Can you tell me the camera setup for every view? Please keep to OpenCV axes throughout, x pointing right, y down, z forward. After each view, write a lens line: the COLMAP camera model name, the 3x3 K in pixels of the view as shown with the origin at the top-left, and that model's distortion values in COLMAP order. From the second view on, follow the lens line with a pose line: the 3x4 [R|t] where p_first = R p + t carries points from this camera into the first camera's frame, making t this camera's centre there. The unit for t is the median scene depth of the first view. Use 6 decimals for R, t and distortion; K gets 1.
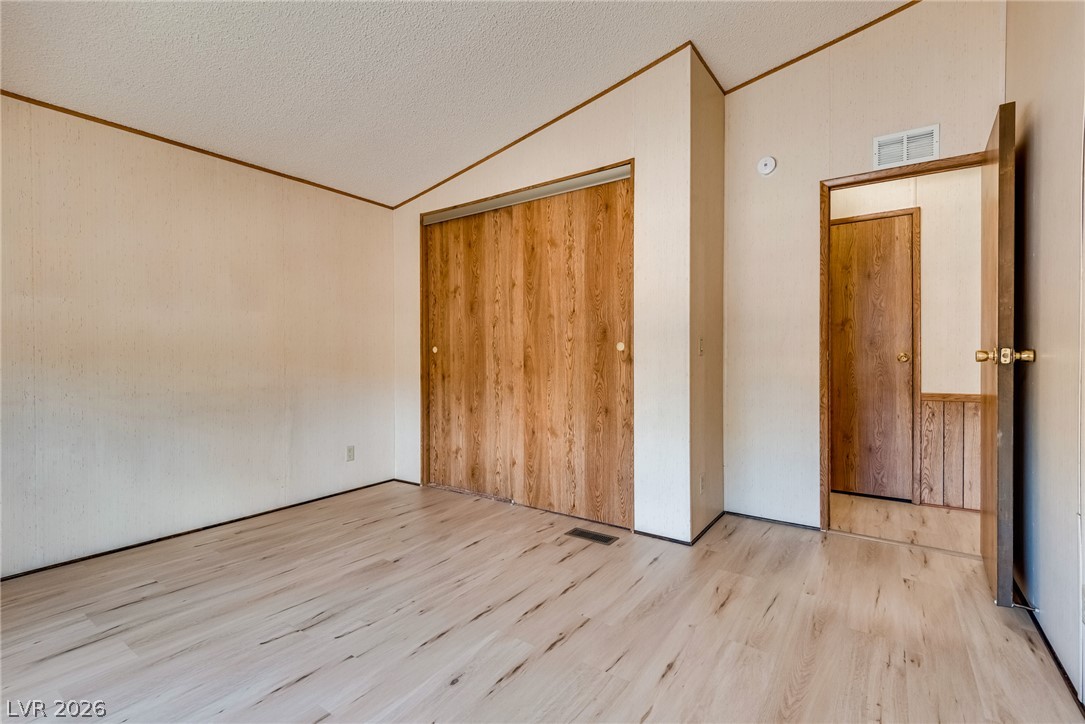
lens RADIAL K [[486.2, 0, 539.3], [0, 486.2, 351.2], [0, 0, 1]] dist [0.001082, -0.008049]
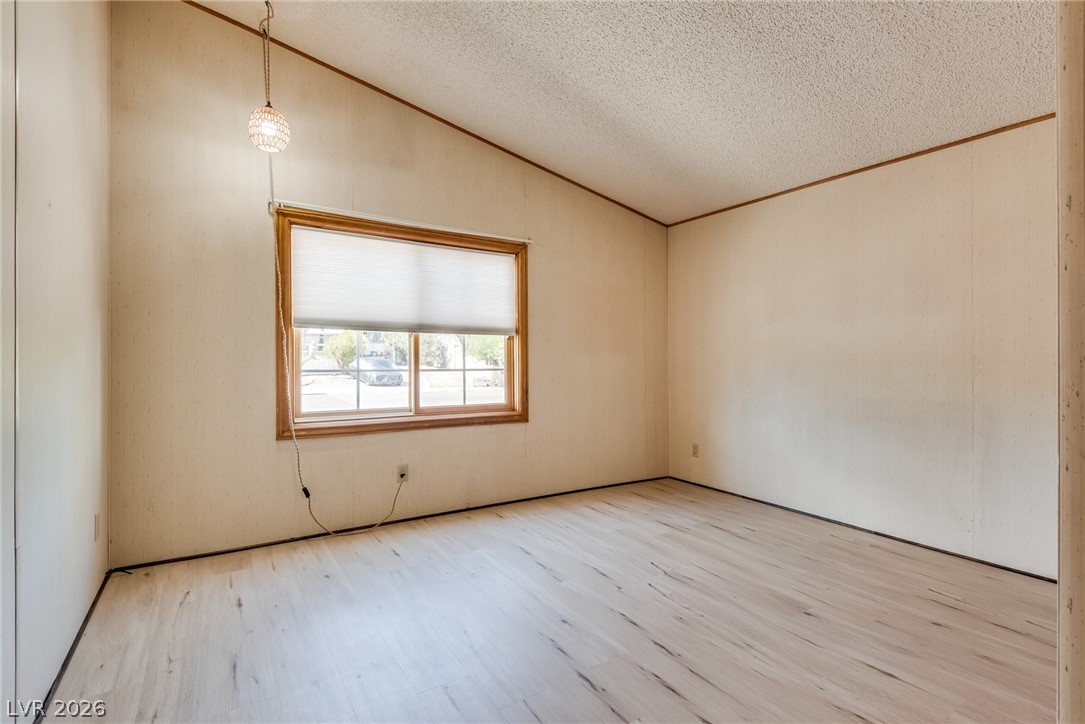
lens RADIAL K [[496.3, 0, 560.7], [0, 496.3, 357.8], [0, 0, 1]] dist [0.033034, -0.015728]
pose [[-0.337256, -0.001990, -0.941411, 0.743370], [-0.004683, 0.999989, -0.000436, -0.003173], [0.941401, 0.004262, -0.337261, 1.007953]]
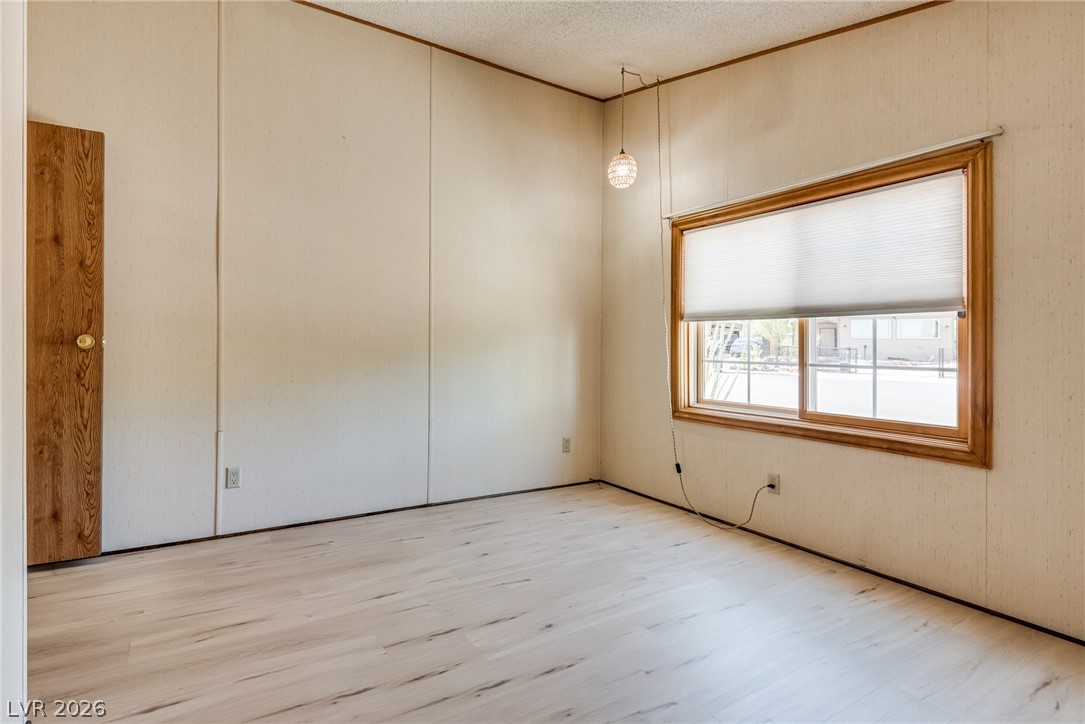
lens RADIAL K [[542.9, 0, 542.5], [0, 542.9, 362.0], [0, 0, 1]] dist [0.022427, -0.021561]
pose [[-0.941462, -0.024845, 0.336201, -0.412476], [-0.019399, 0.999621, 0.019546, 0.016370], [-0.336560, 0.011880, -0.941587, 1.573726]]
